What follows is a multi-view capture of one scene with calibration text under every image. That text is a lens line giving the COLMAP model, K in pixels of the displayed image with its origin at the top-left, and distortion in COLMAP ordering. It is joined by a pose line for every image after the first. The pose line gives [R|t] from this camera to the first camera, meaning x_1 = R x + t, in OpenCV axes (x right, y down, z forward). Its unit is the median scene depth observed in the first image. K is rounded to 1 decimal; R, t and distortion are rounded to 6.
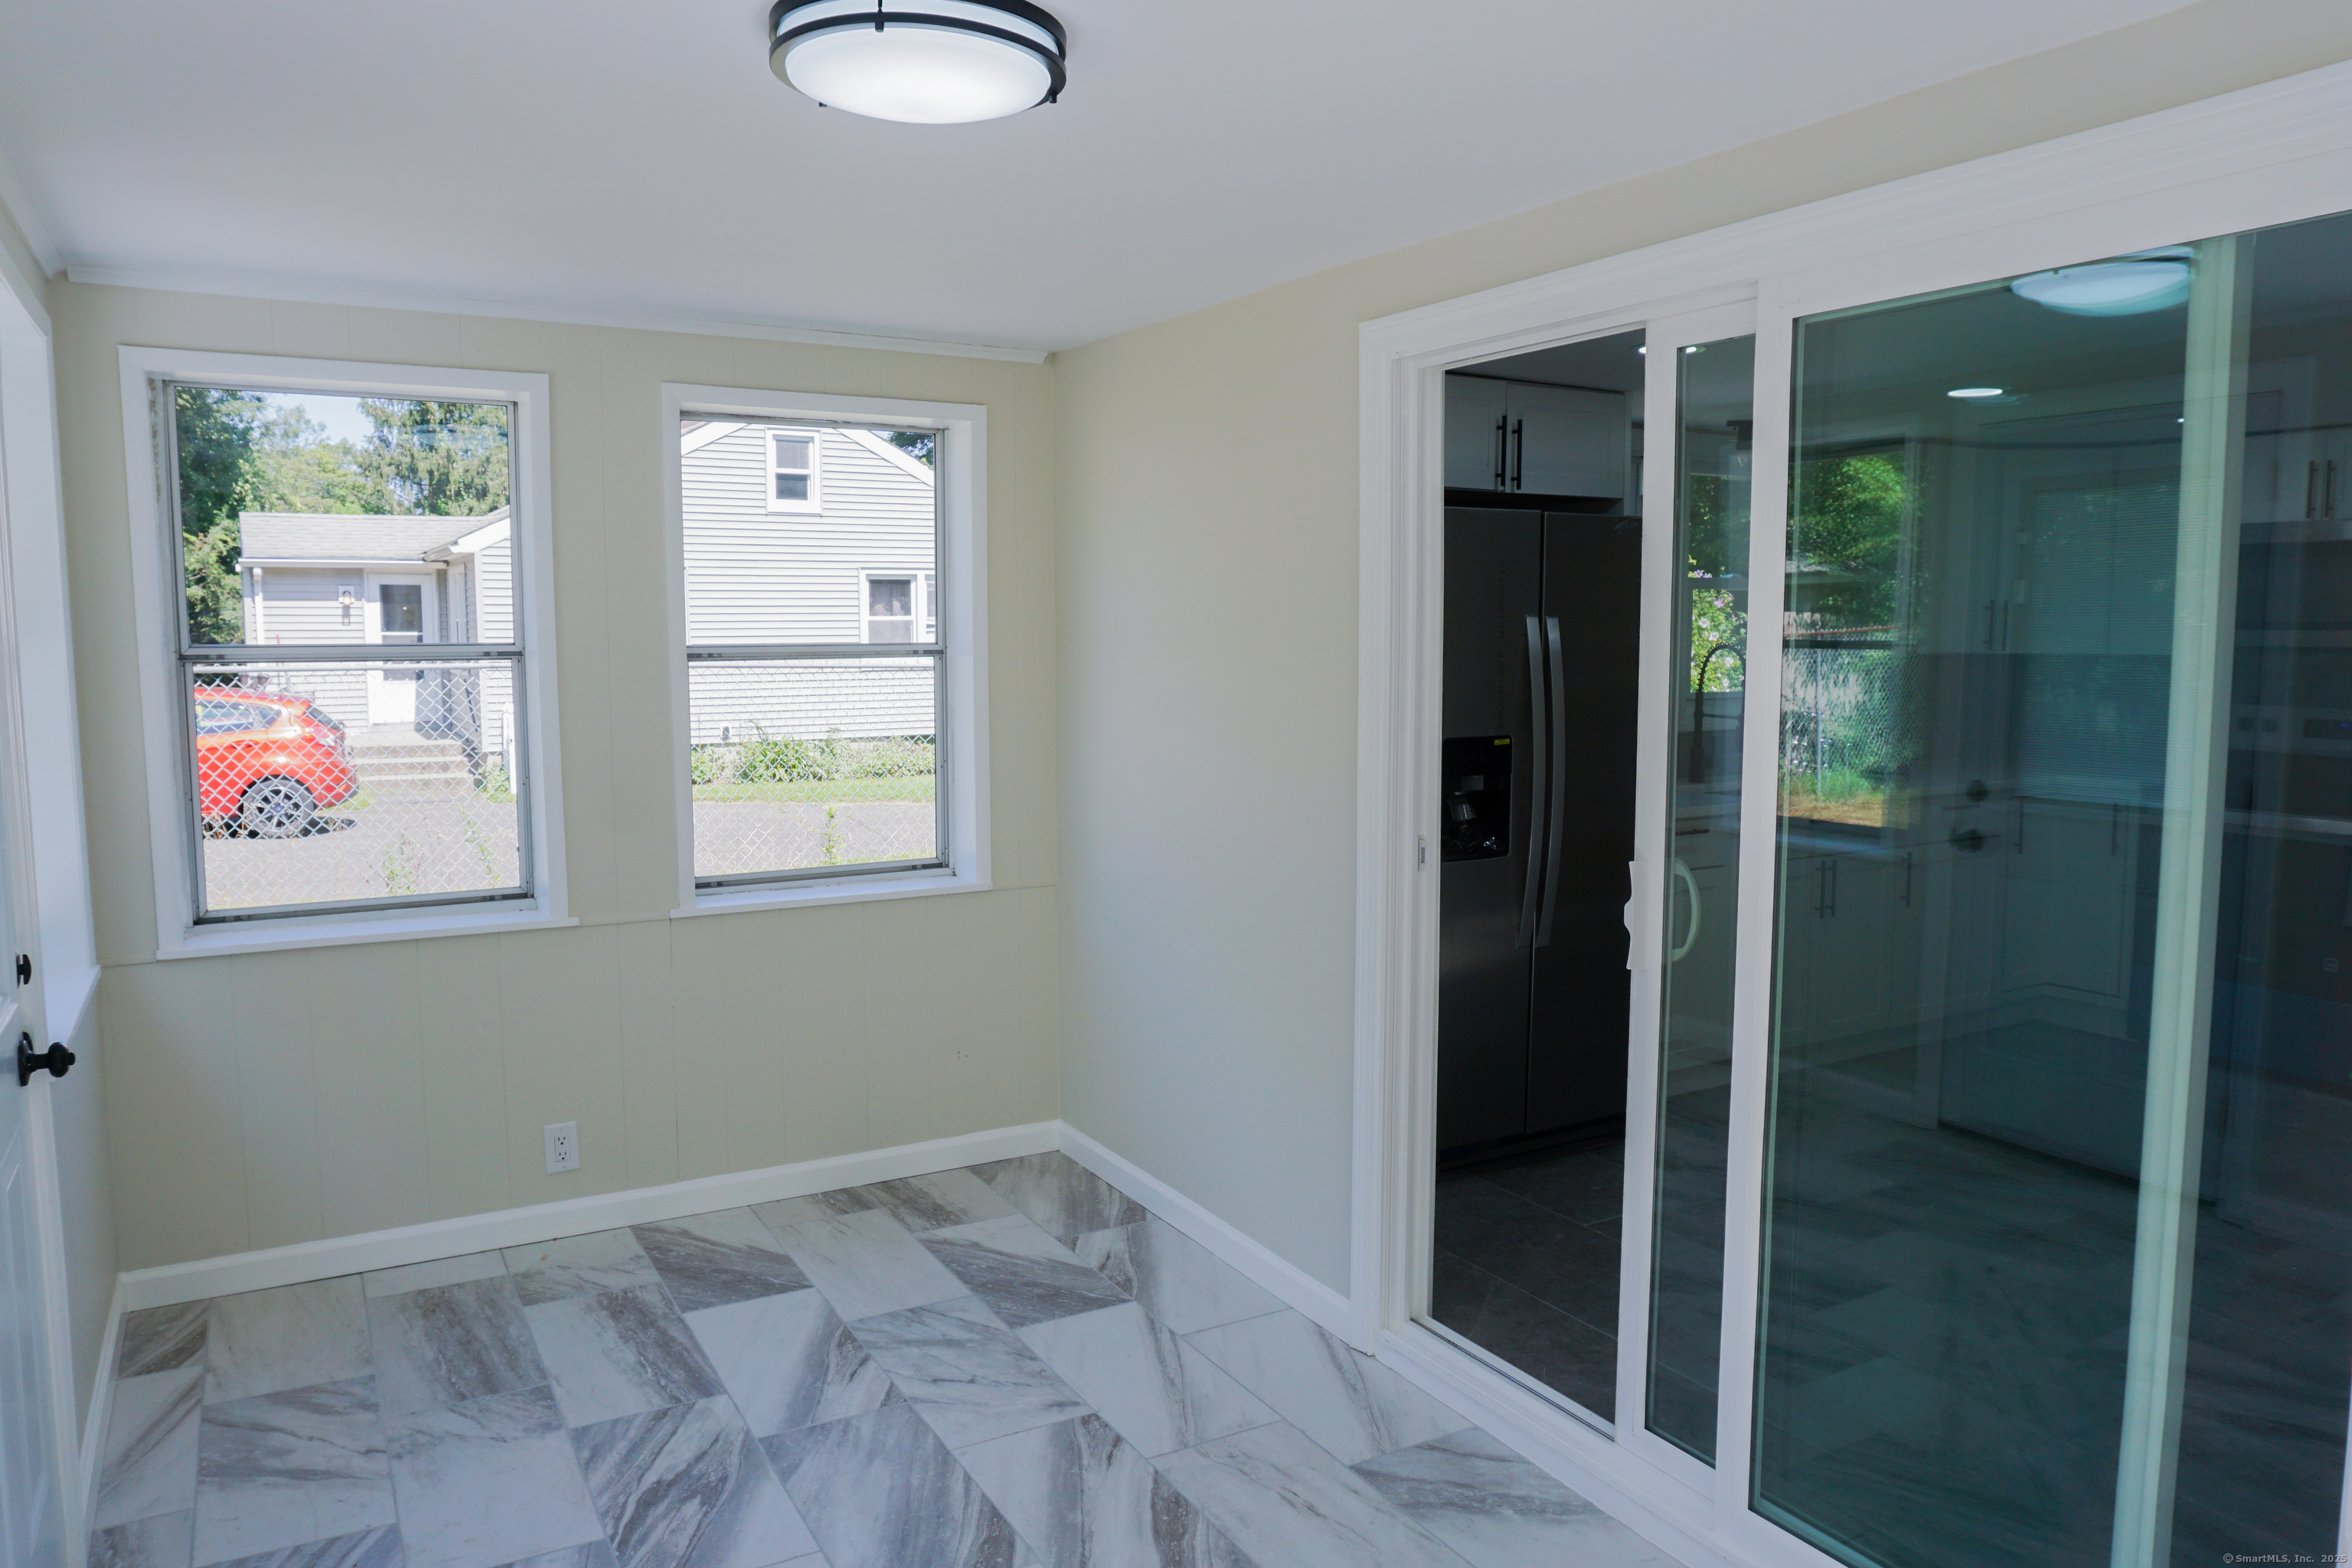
lens RADIAL K [[1605.8, 0, 1177.1], [0, 1605.8, 788.2], [0, 0, 1]] dist [-0.008967, 0.001276]
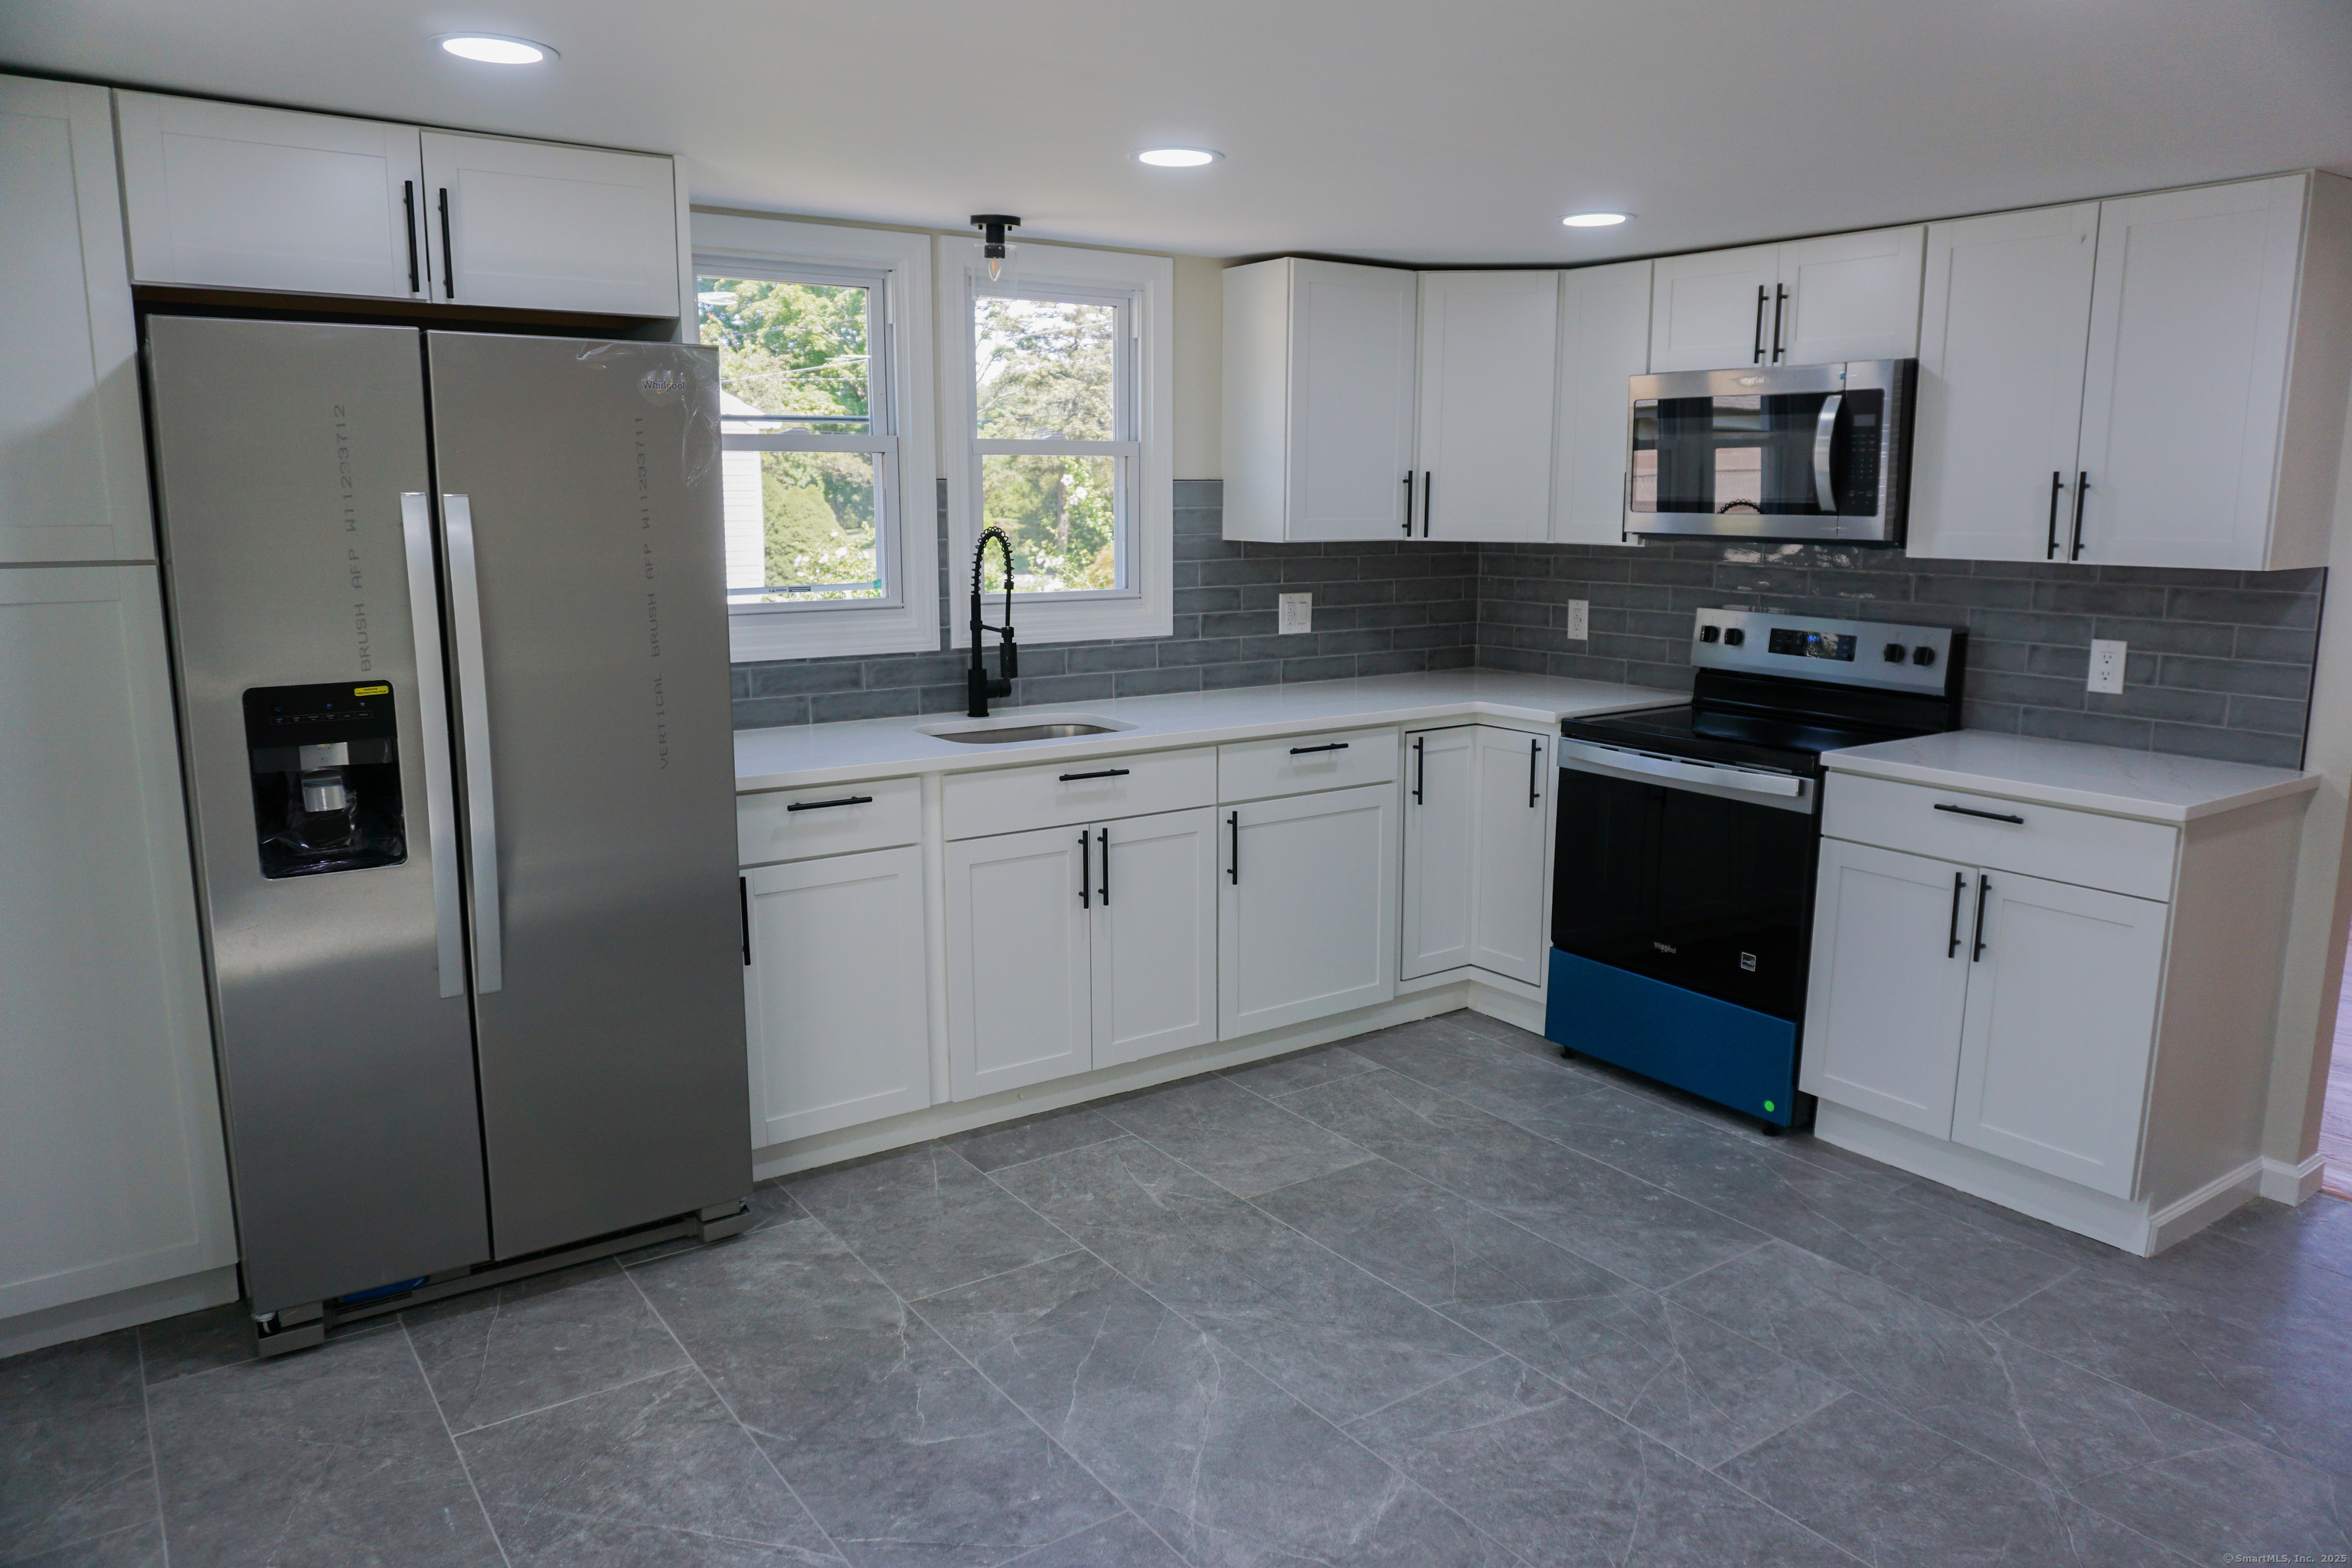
lens RADIAL K [[1605.8, 0, 1176.2], [0, 1605.8, 775.8], [0, 0, 1]] dist [-0.008967, 0.001276]
pose [[0.996930, -0.008637, 0.077823, 0.407889], [0.002821, 0.997215, 0.074531, -0.035868], [-0.078250, -0.074083, 0.994177, 0.282482]]
